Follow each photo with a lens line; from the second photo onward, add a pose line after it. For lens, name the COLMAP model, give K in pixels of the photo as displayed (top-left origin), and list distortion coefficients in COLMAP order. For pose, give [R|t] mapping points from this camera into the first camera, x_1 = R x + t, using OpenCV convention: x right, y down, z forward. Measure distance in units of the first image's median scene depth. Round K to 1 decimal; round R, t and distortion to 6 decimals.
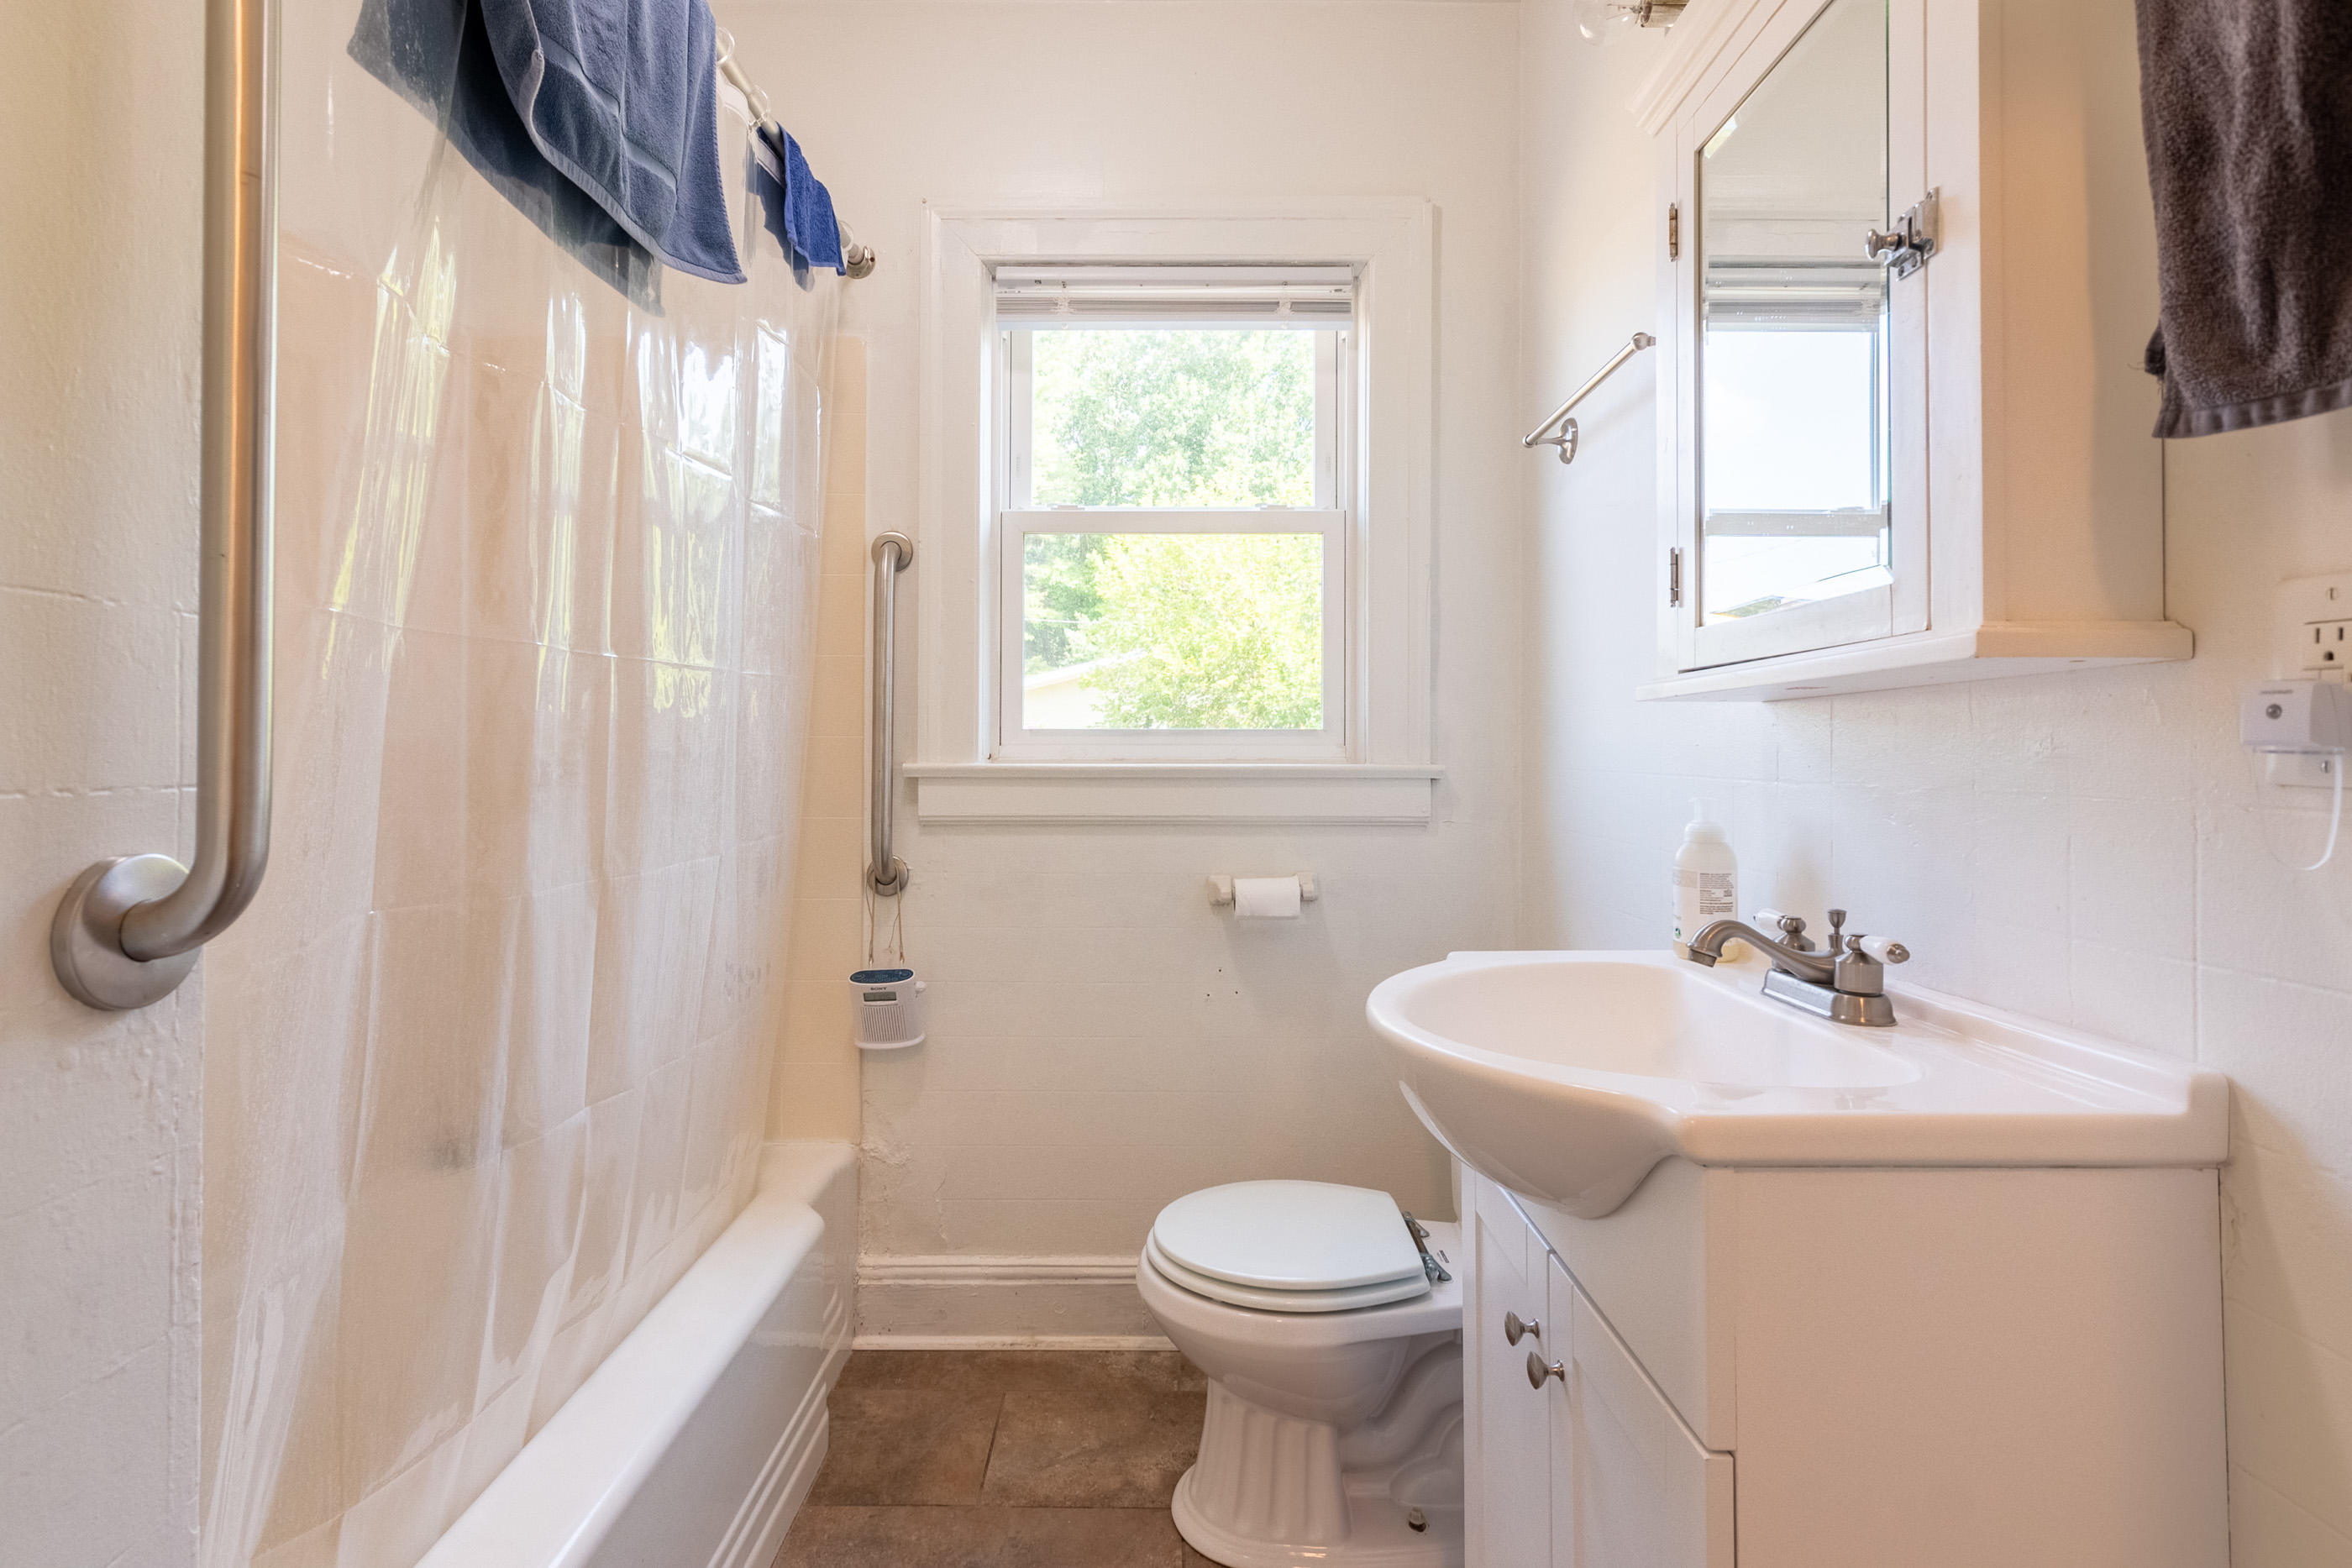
lens RADIAL K [[1142.4, 0, 1174.8], [0, 1142.4, 767.2], [0, 0, 1]] dist [-0.001940, 0.002540]
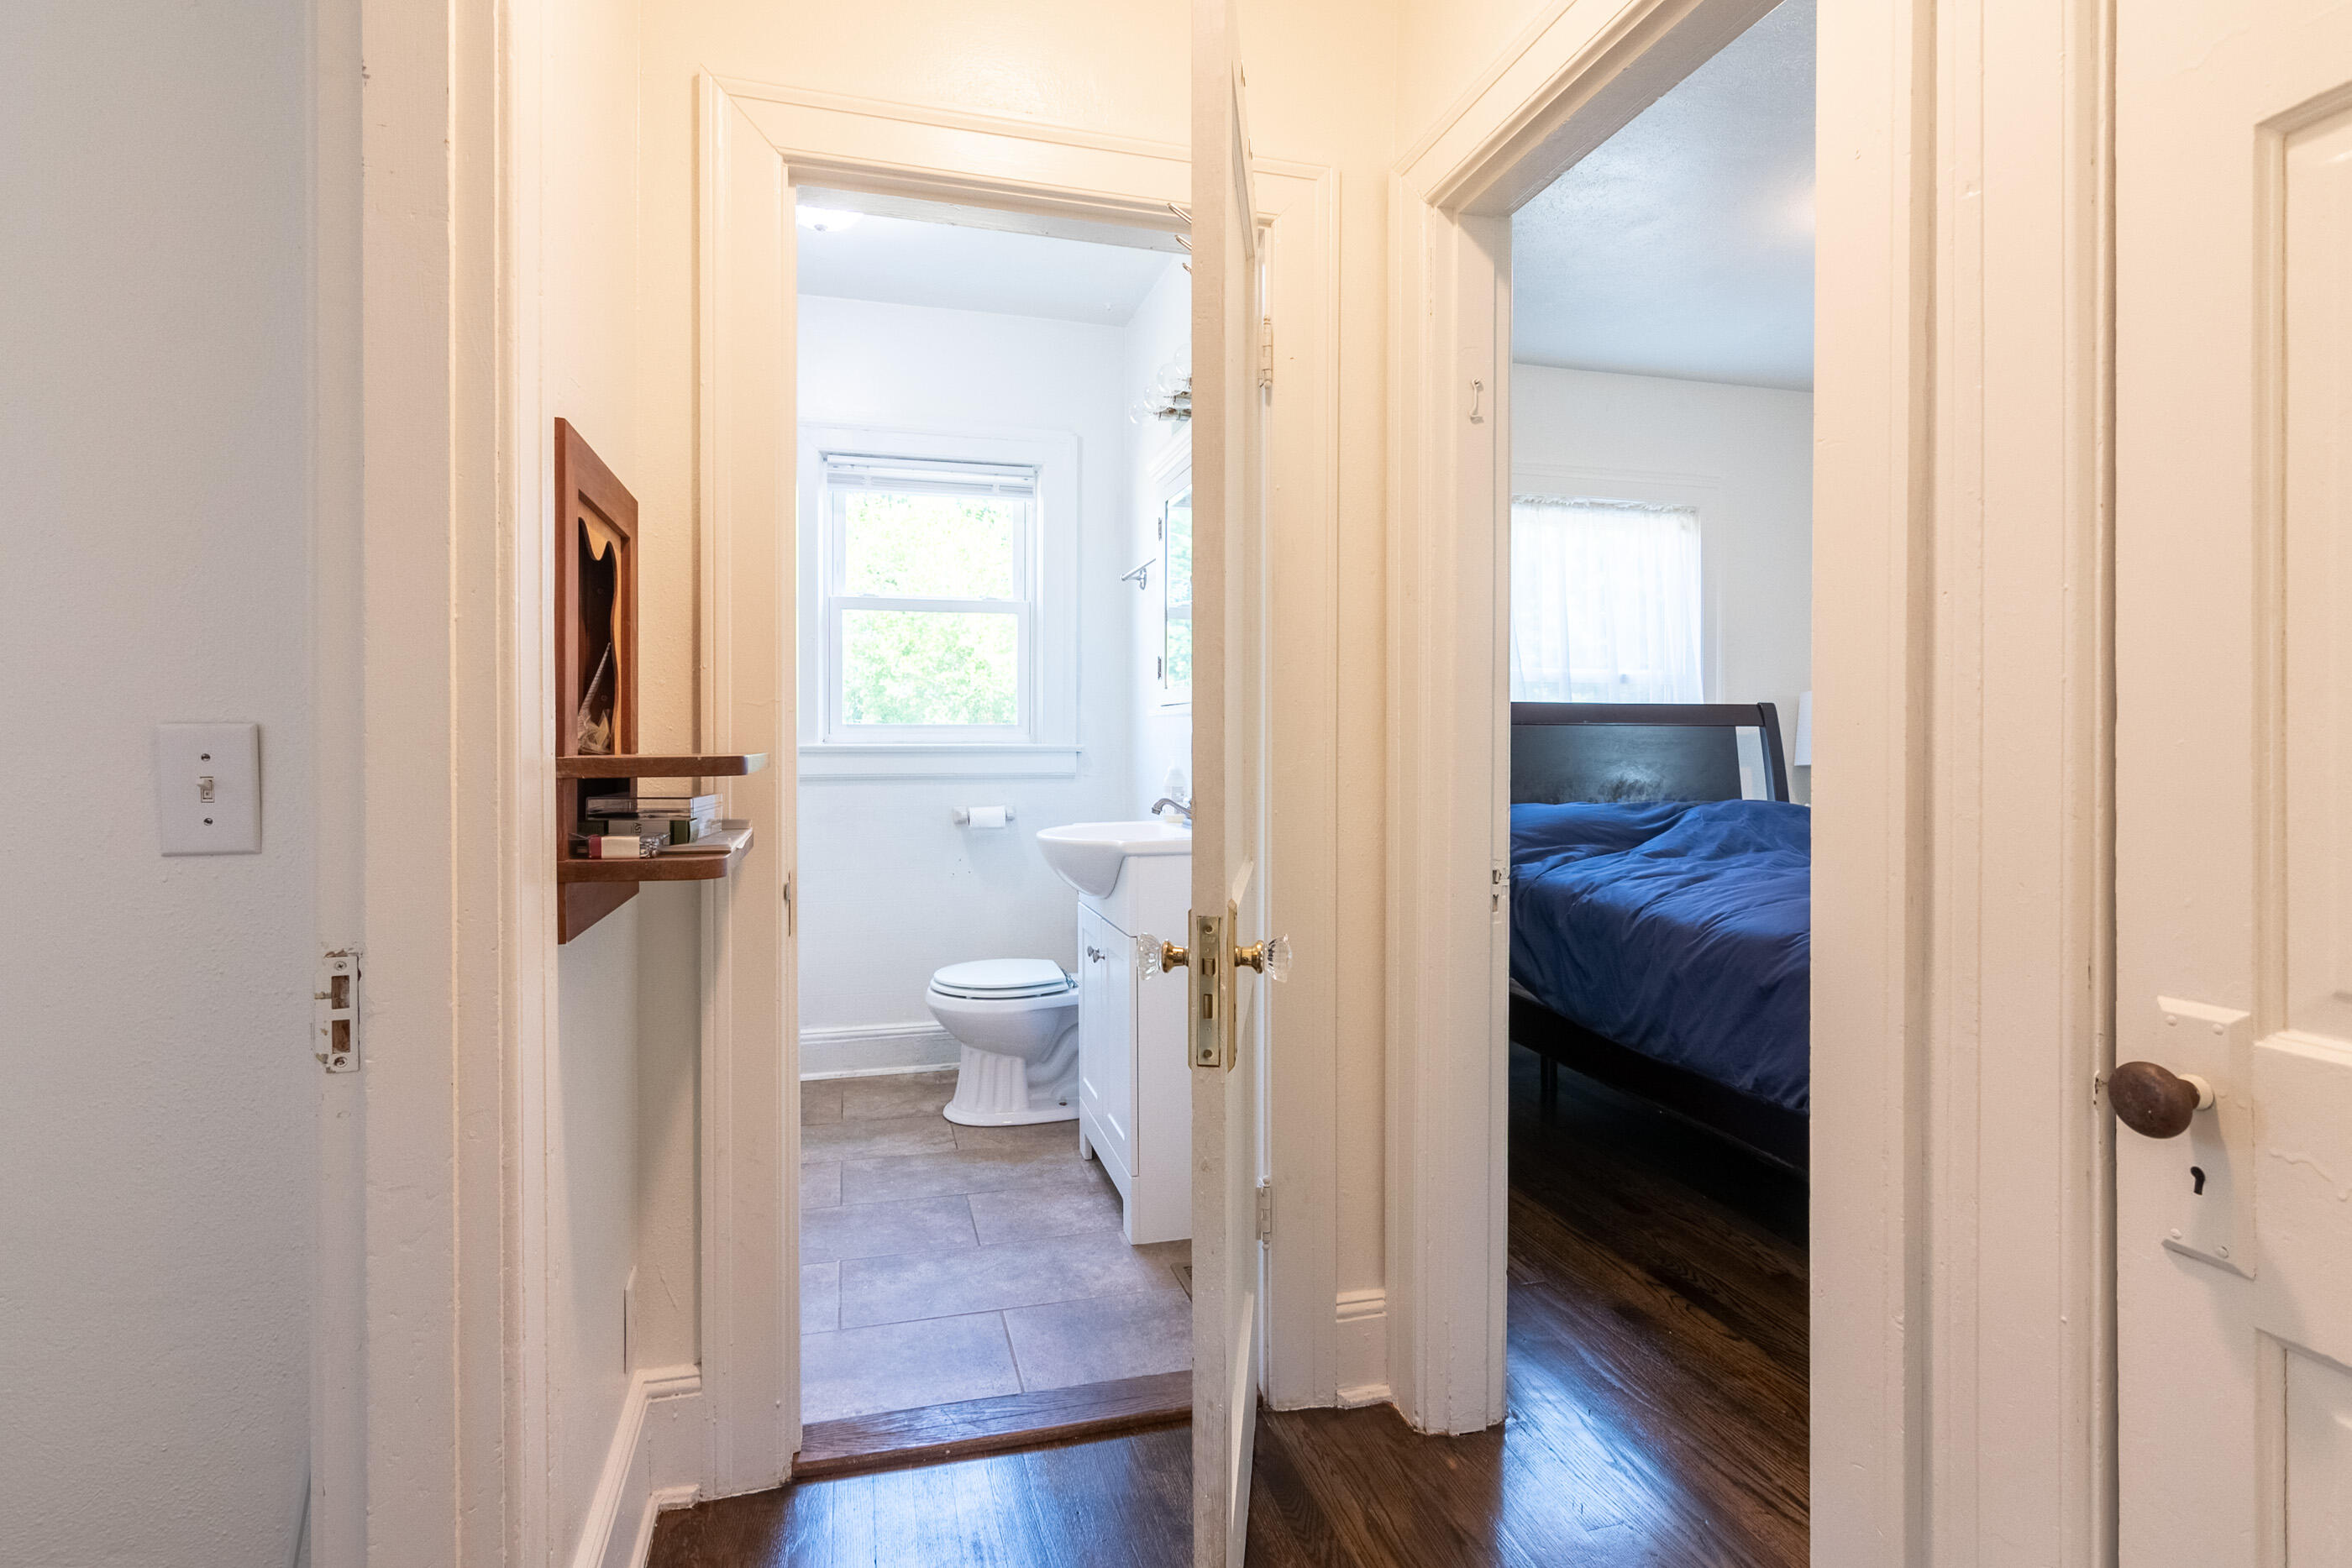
lens RADIAL K [[1189.7, 0, 1158.6], [0, 1189.7, 751.2], [0, 0, 1]] dist [0.015072, 0.000246]
pose [[0.969119, -0.001786, 0.246586, -0.120531], [0.001007, 0.999994, 0.003283, 0.002673], [-0.246591, -0.002933, 0.969115, -0.891183]]
